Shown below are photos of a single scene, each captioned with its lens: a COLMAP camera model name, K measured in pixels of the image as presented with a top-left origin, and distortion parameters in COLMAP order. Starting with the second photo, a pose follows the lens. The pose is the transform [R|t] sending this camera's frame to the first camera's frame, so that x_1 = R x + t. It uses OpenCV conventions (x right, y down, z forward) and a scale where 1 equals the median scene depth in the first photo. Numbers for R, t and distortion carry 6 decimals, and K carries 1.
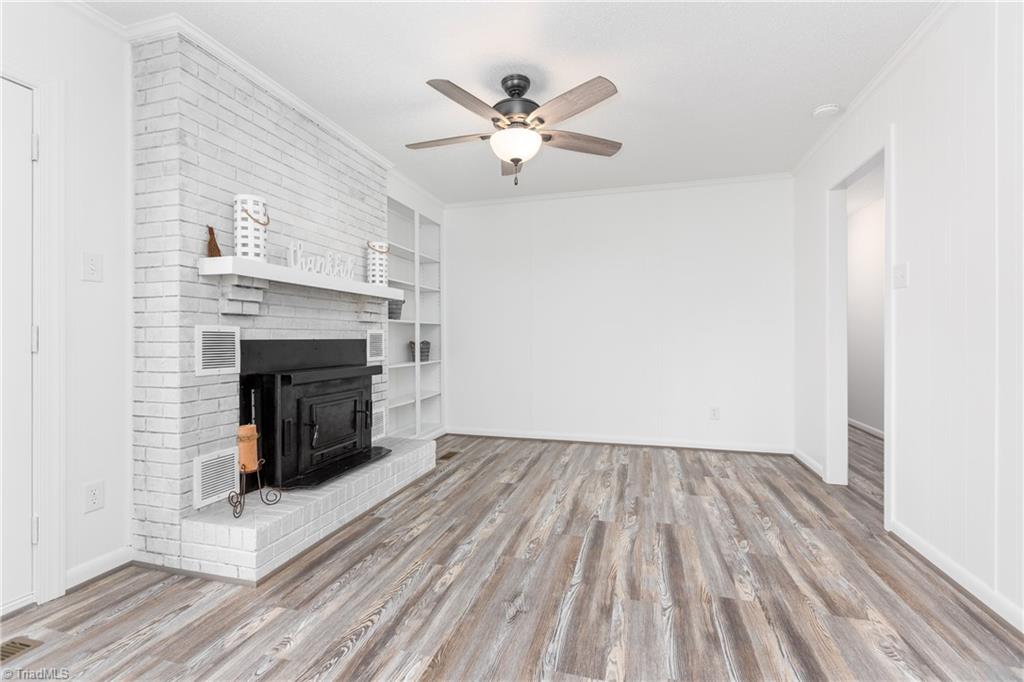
lens RADIAL K [[457.6, 0, 510.7], [0, 457.6, 340.6], [0, 0, 1]] dist [0.000160, -0.000537]
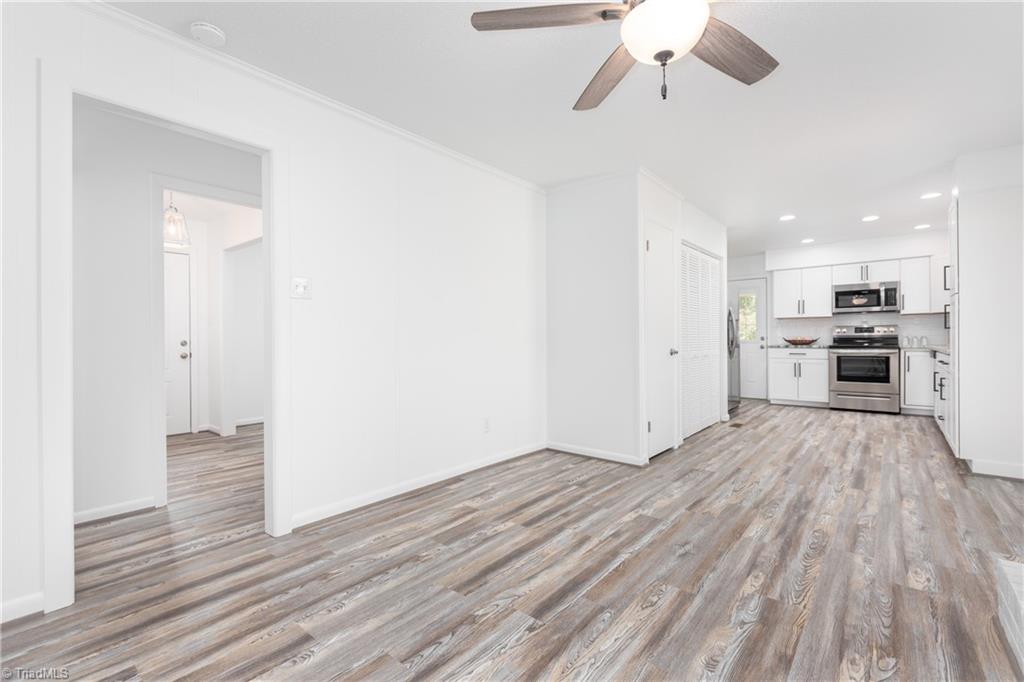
lens RADIAL K [[457.6, 0, 511.0], [0, 457.6, 338.9], [0, 0, 1]] dist [0.000160, -0.000537]
pose [[-0.916695, 0.009415, 0.399478, -0.048222], [0.012587, 0.999907, 0.005319, -0.017554], [-0.399390, 0.009905, -0.916727, 1.833373]]
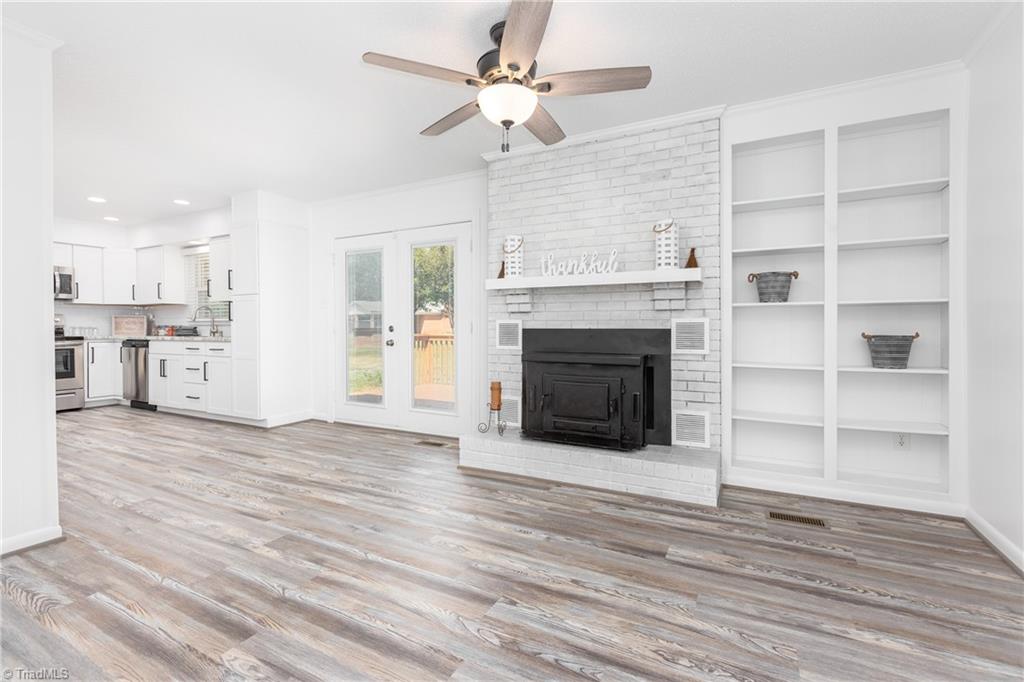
lens RADIAL K [[457.6, 0, 510.7], [0, 457.6, 333.1], [0, 0, 1]] dist [0.000160, -0.000537]
pose [[-0.200292, 0.017595, -0.979578, 0.951861], [-0.004982, 0.999808, 0.018977, -0.015560], [0.979724, 0.008681, -0.200165, 1.305661]]
